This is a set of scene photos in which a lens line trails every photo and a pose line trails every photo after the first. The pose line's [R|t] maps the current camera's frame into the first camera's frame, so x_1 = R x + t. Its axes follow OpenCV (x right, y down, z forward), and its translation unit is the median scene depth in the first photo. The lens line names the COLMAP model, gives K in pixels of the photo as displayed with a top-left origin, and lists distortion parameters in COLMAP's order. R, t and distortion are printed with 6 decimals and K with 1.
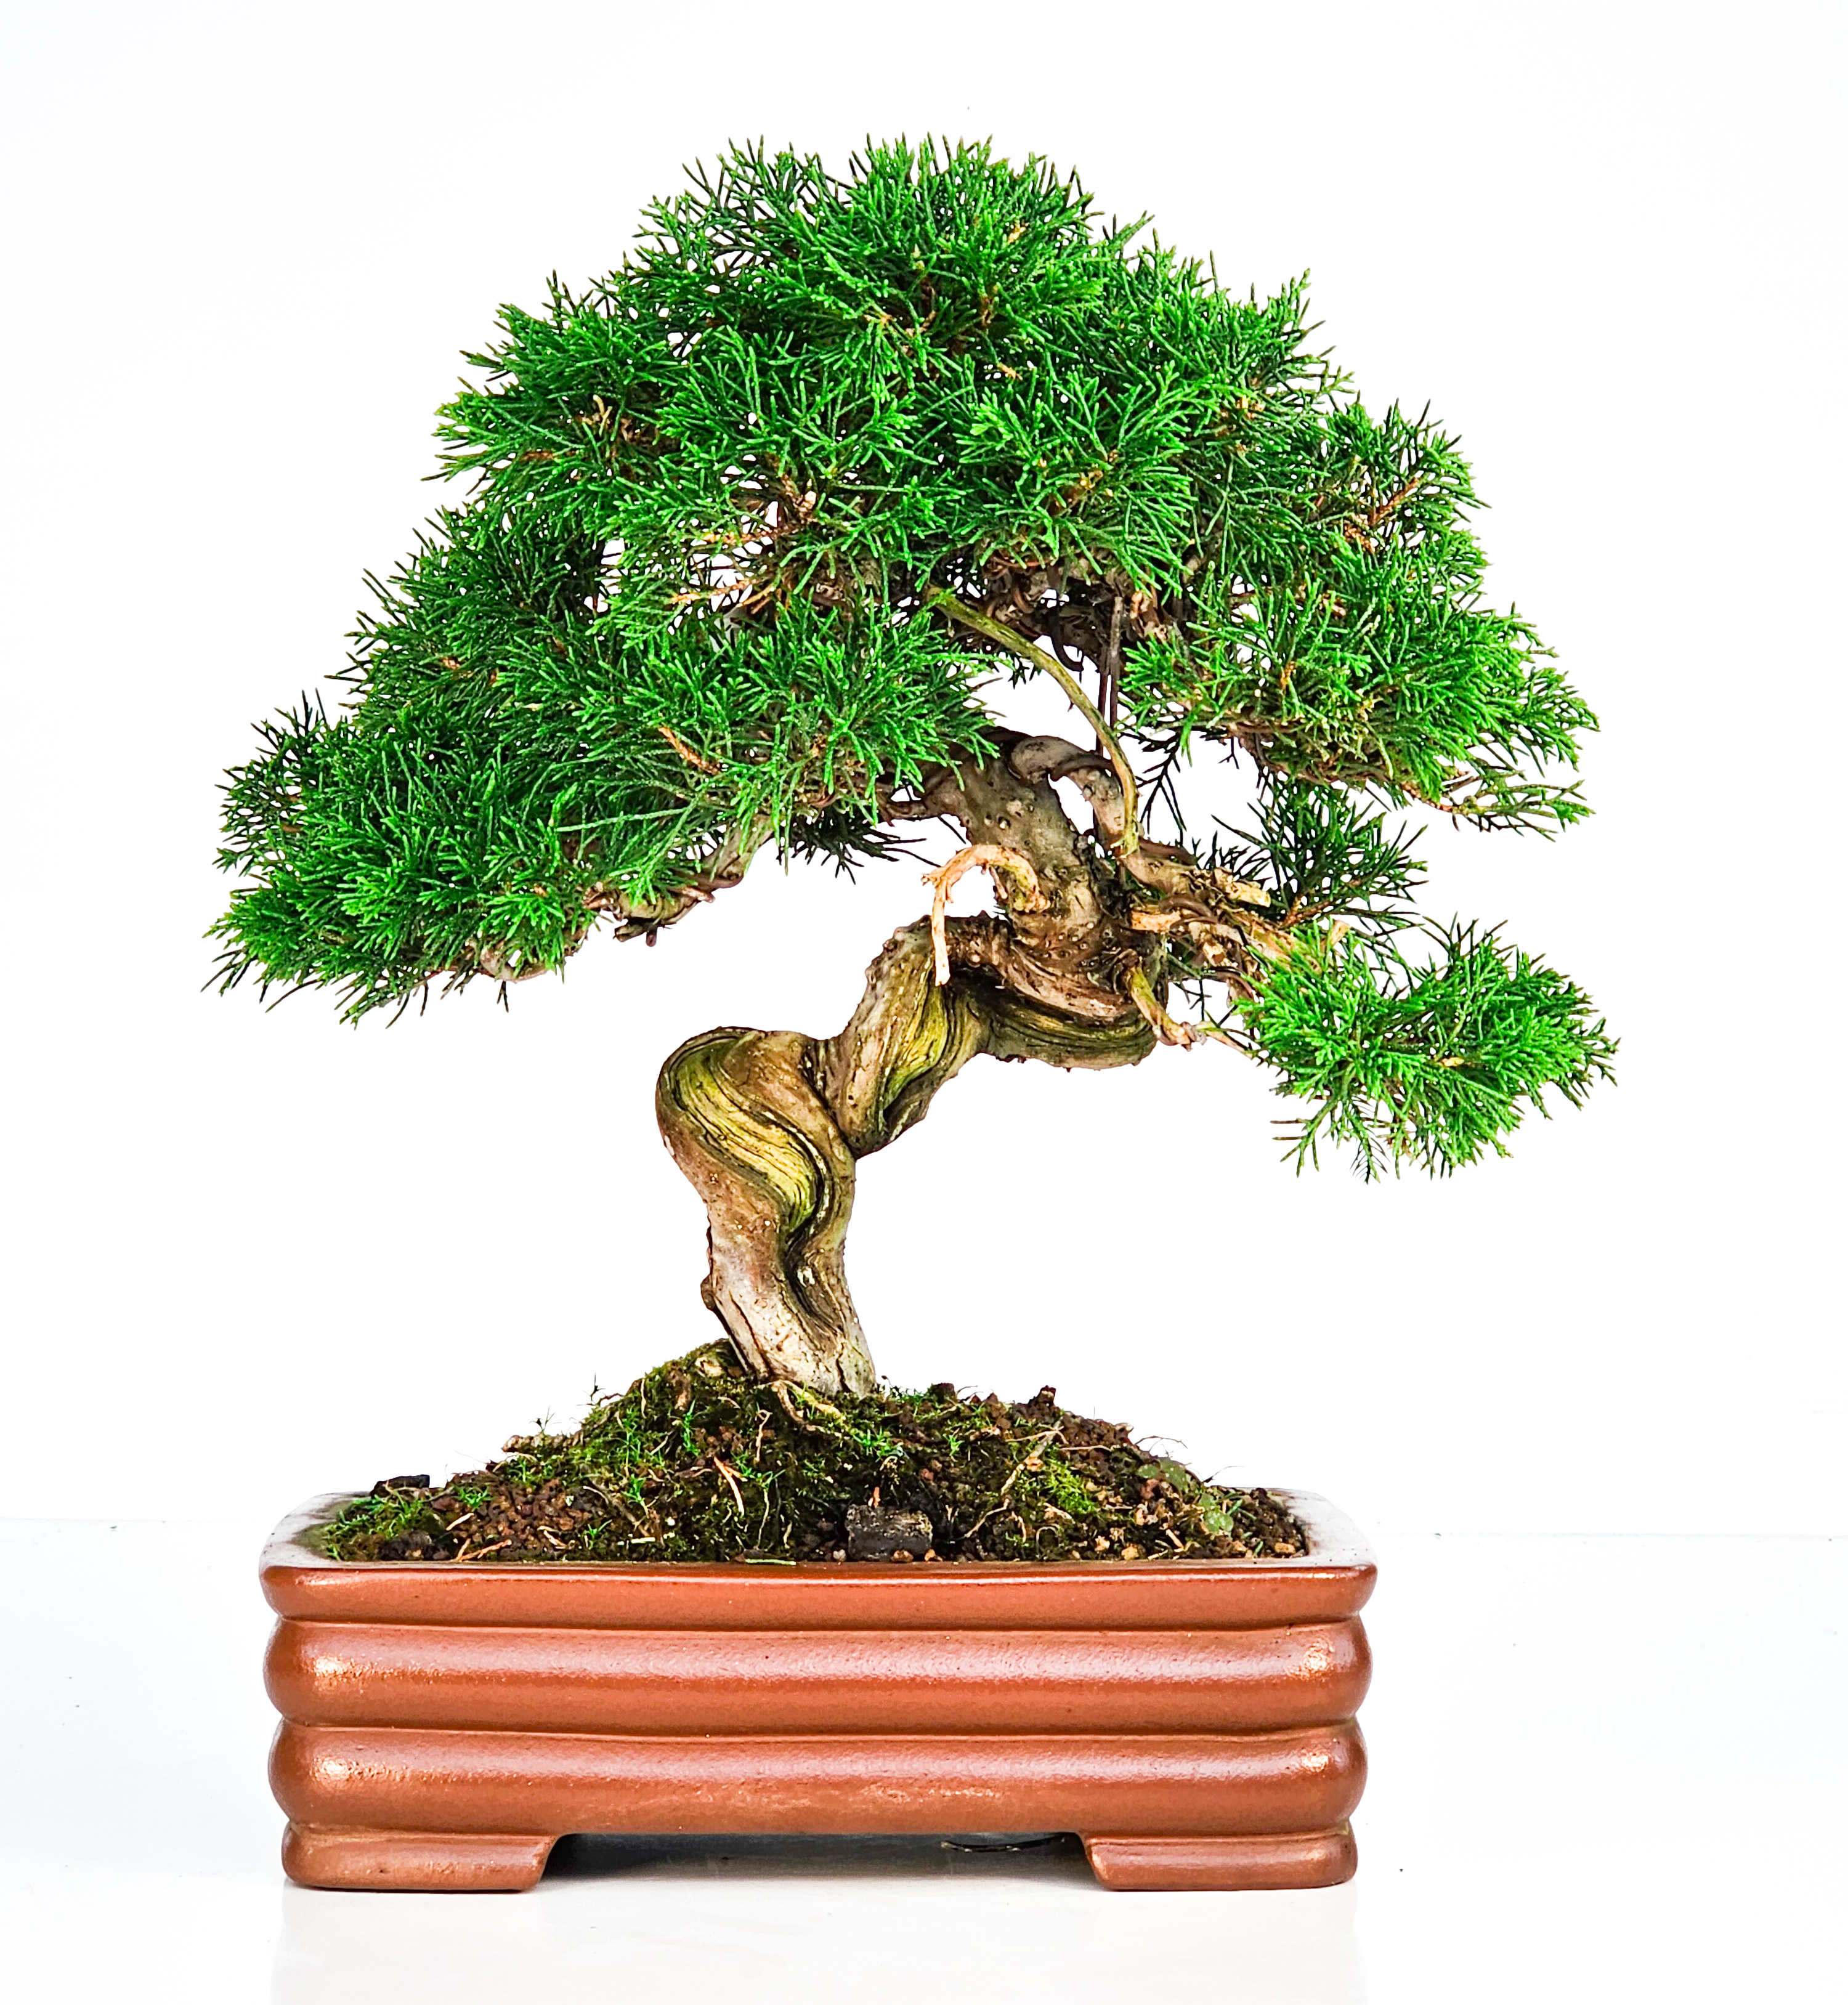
lens RADIAL K [[4617.9, 0, 850.0], [0, 4617.9, 881.7], [0, 0, 1]] dist [0.046773, 0.000000]
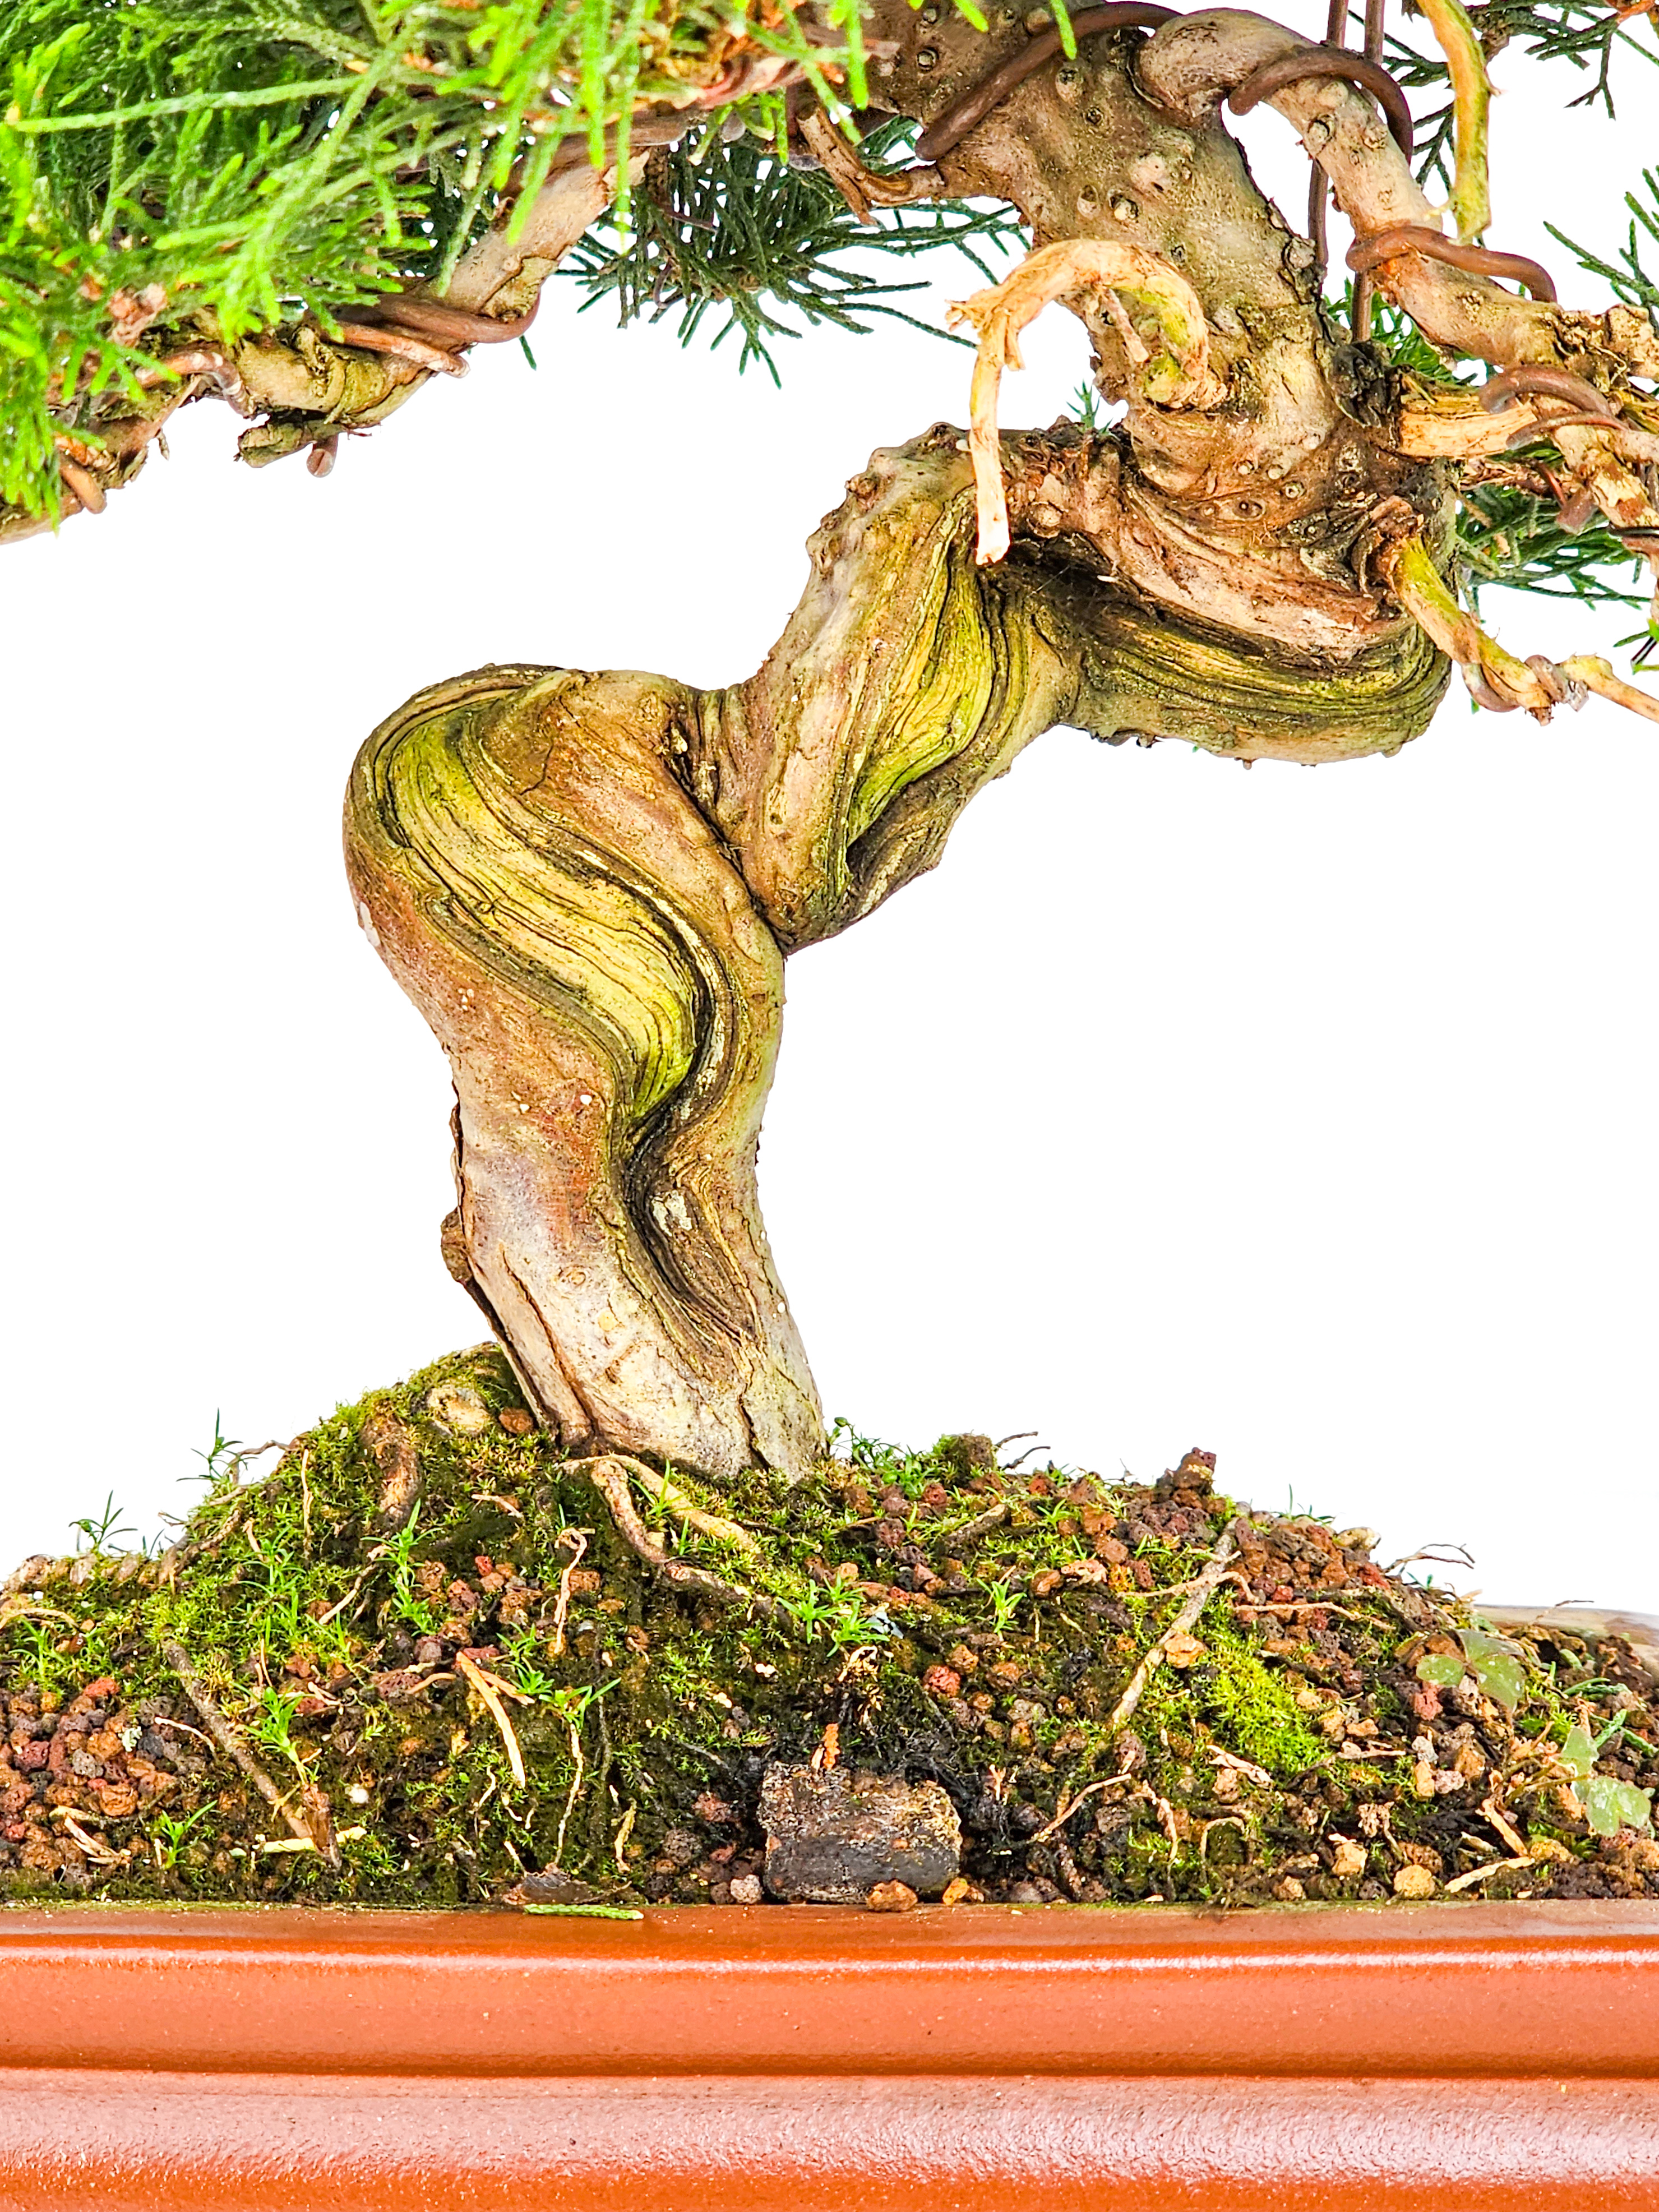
lens RADIAL K [[5566.7, 0, 817.1], [0, 5566.7, 1108.5], [0, 0, 1]] dist [-0.332420, 0.000000]
pose [[0.999899, 0.005866, 0.012972, -0.002498], [-0.007164, 0.994723, 0.102351, 0.019447], [-0.012303, -0.102434, 0.994664, 0.463773]]
